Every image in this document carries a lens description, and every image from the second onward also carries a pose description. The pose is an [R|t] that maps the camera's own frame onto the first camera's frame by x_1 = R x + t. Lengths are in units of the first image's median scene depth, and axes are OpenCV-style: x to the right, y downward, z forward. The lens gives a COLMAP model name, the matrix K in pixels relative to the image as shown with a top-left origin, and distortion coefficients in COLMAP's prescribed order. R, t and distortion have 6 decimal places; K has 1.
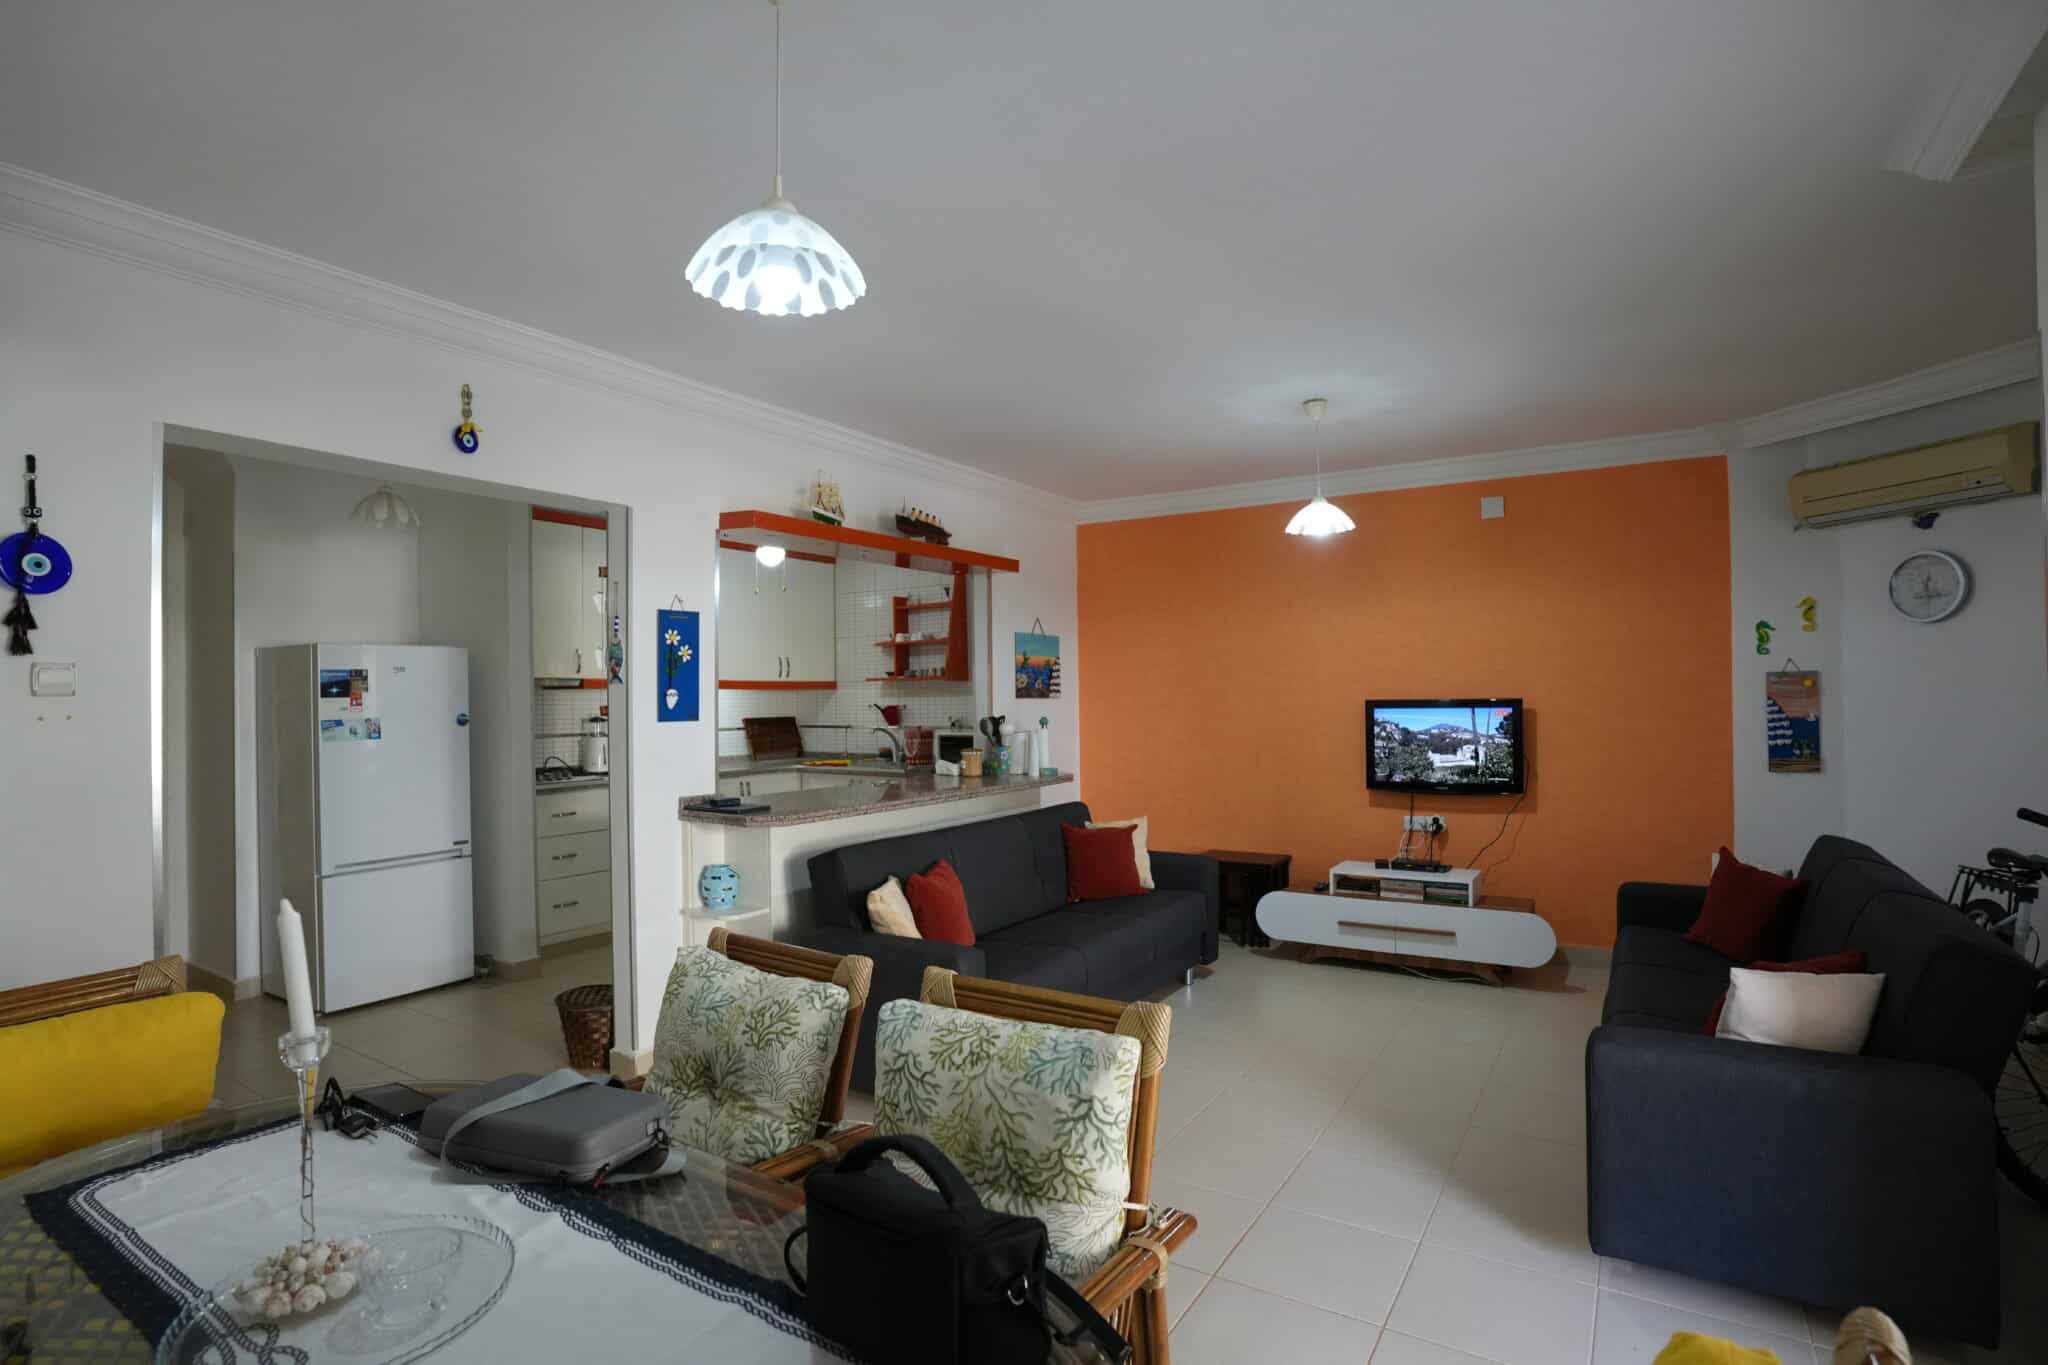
lens RADIAL K [[1004.5, 0, 1019.9], [0, 1004.5, 686.8], [0, 0, 1]] dist [-0.088218, 0.046480]
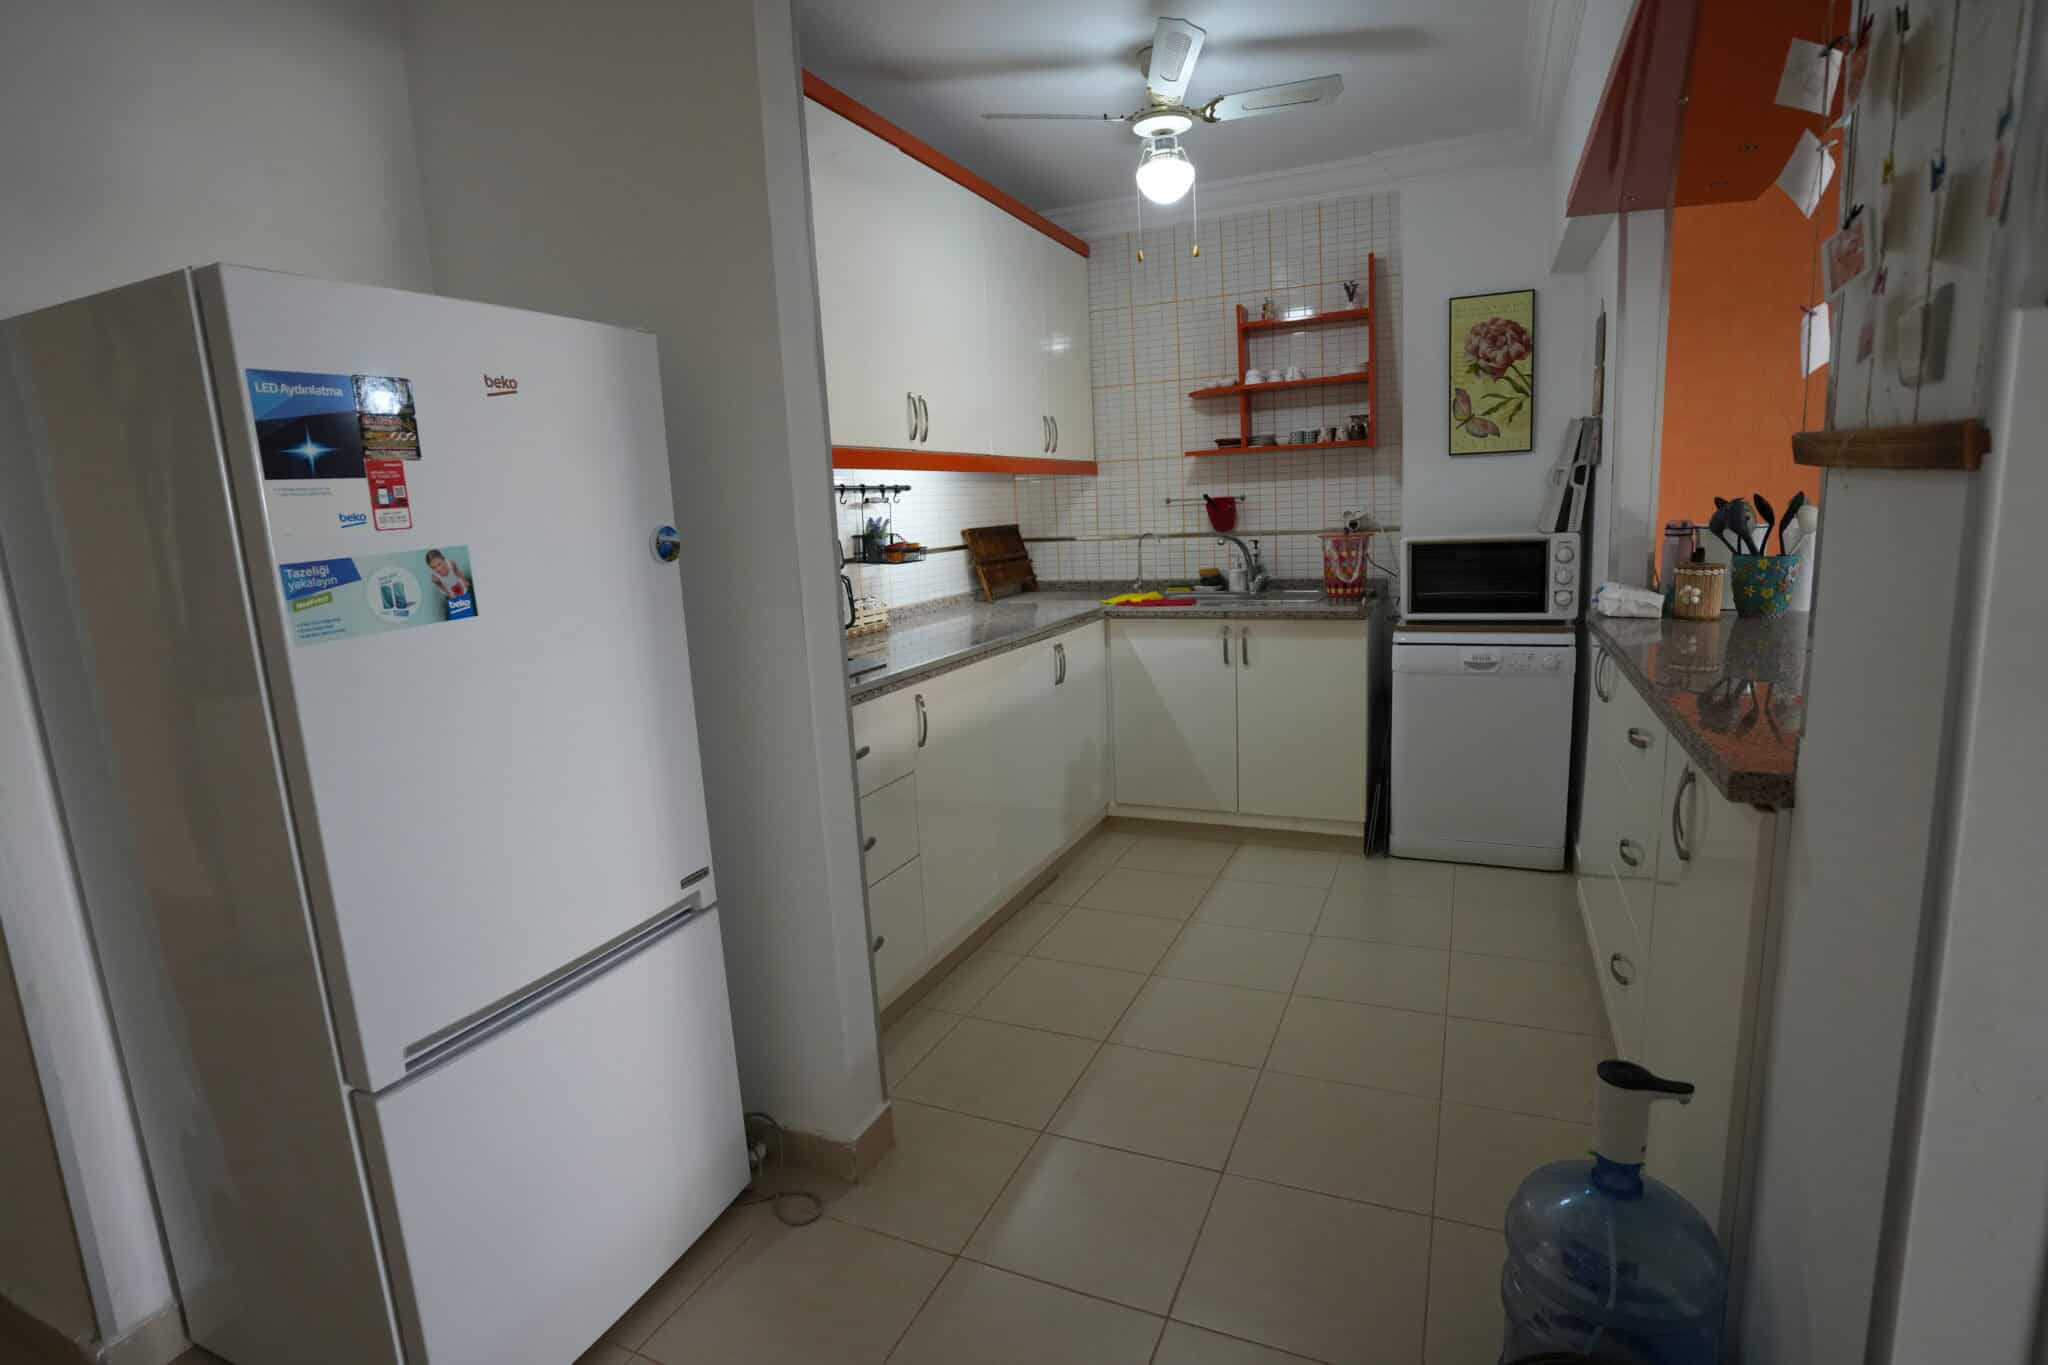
lens RADIAL K [[1004.0, 0, 1021.8], [0, 1004.0, 680.1], [0, 0, 1]] dist [-0.084952, 0.041194]
pose [[0.988466, -0.061188, 0.138531, -0.486795], [0.035802, 0.983229, 0.178824, 0.022225], [-0.147150, -0.171802, 0.974080, 0.616578]]
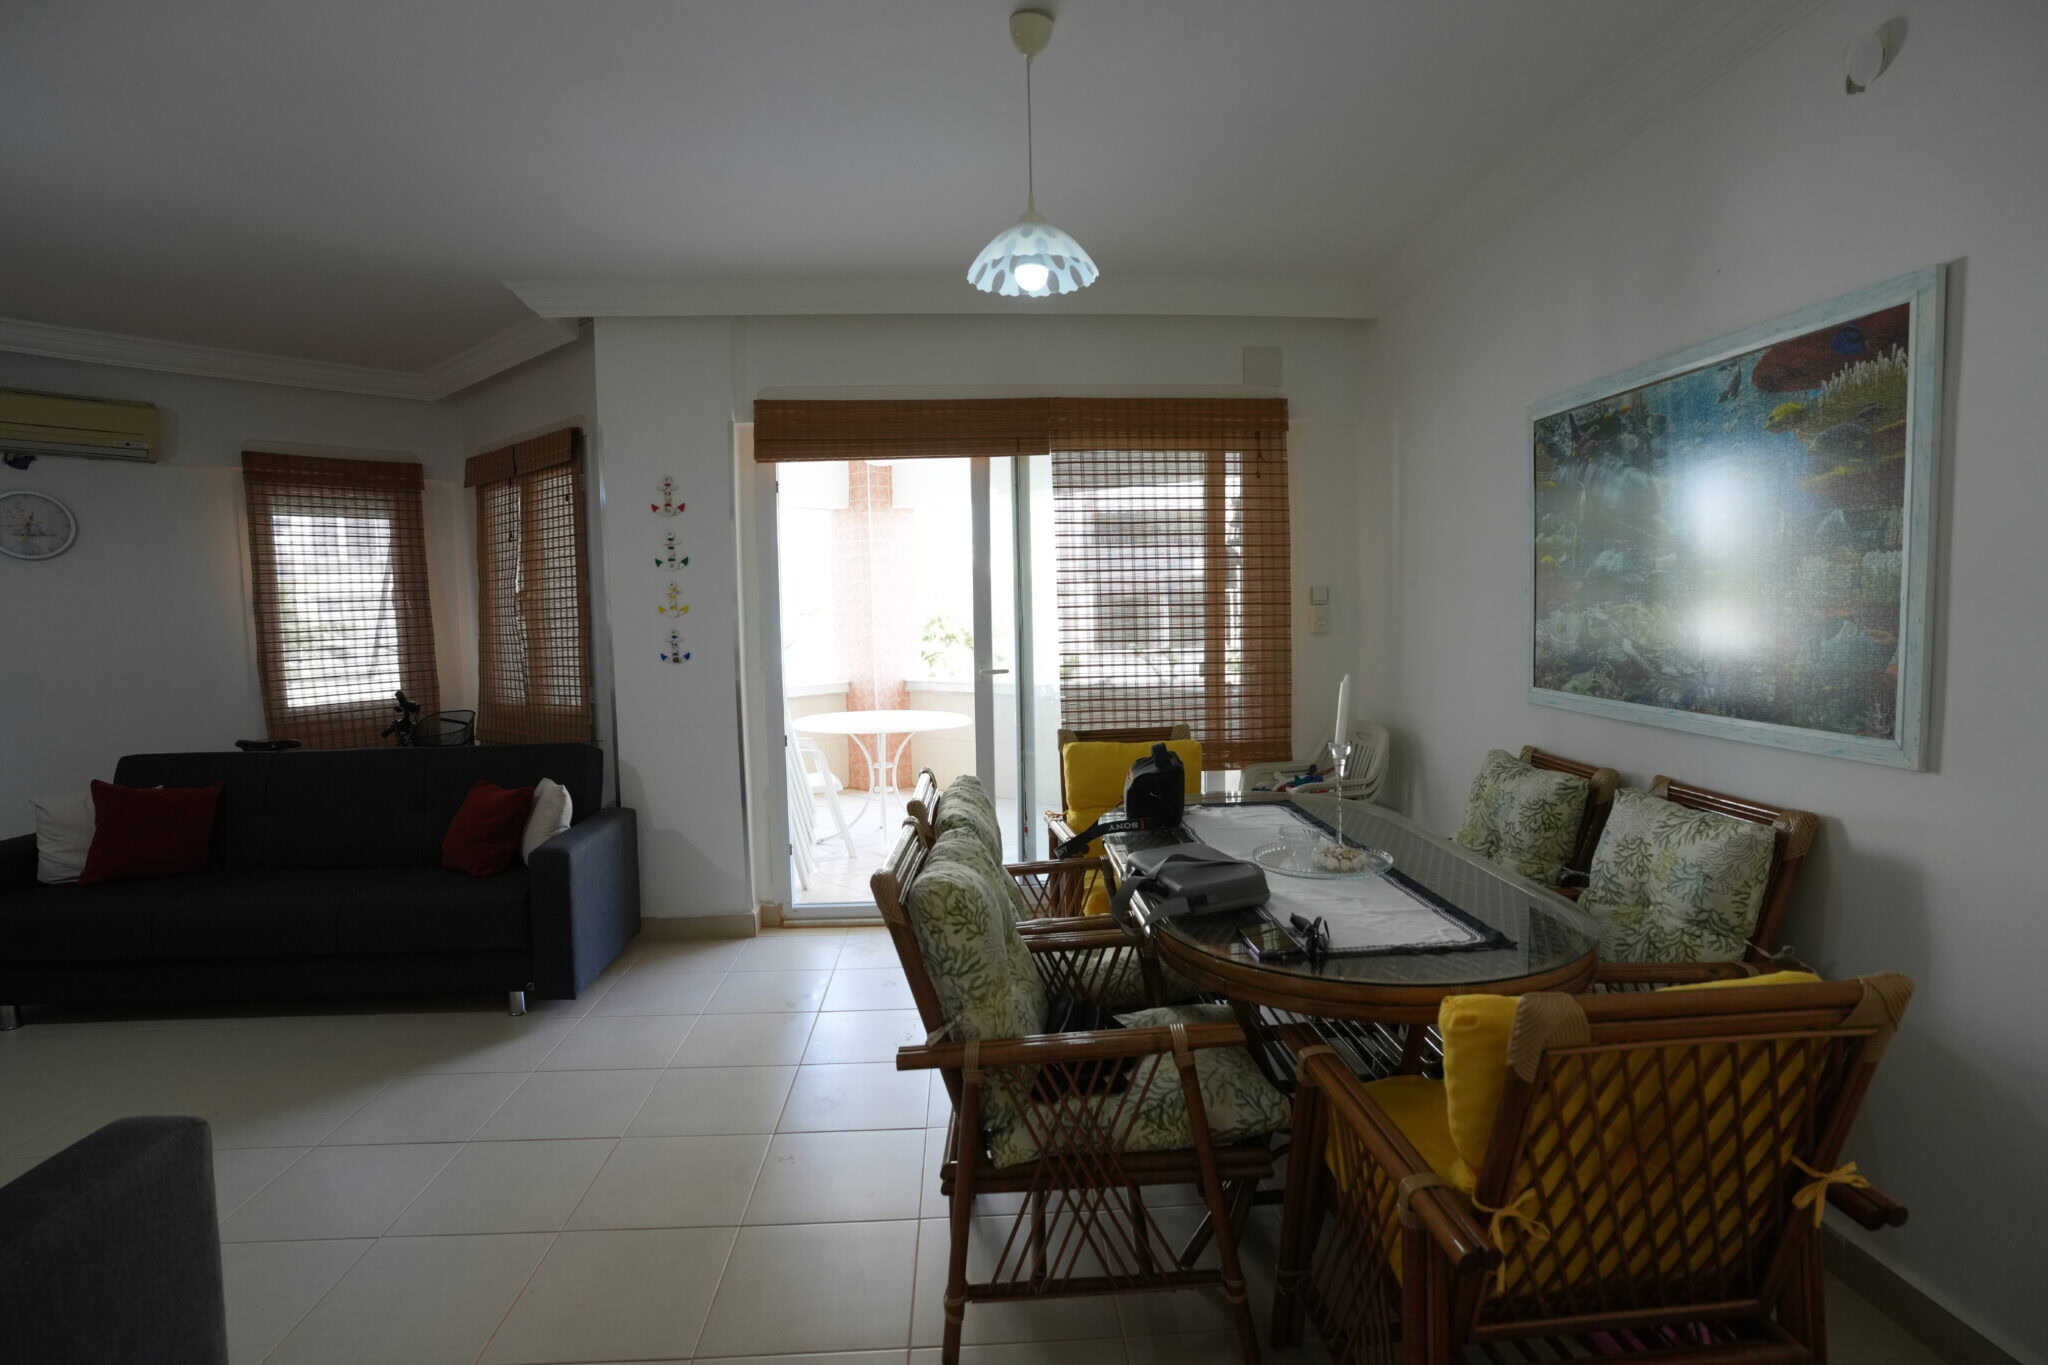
lens RADIAL K [[1004.0, 0, 1021.8], [0, 1004.0, 680.1], [0, 0, 1]] dist [-0.084952, 0.041194]
pose [[-0.584199, -0.036155, 0.810805, -0.438417], [0.018927, 0.998129, 0.058145, 0.019373], [-0.811390, 0.049315, -0.582421, 0.594112]]
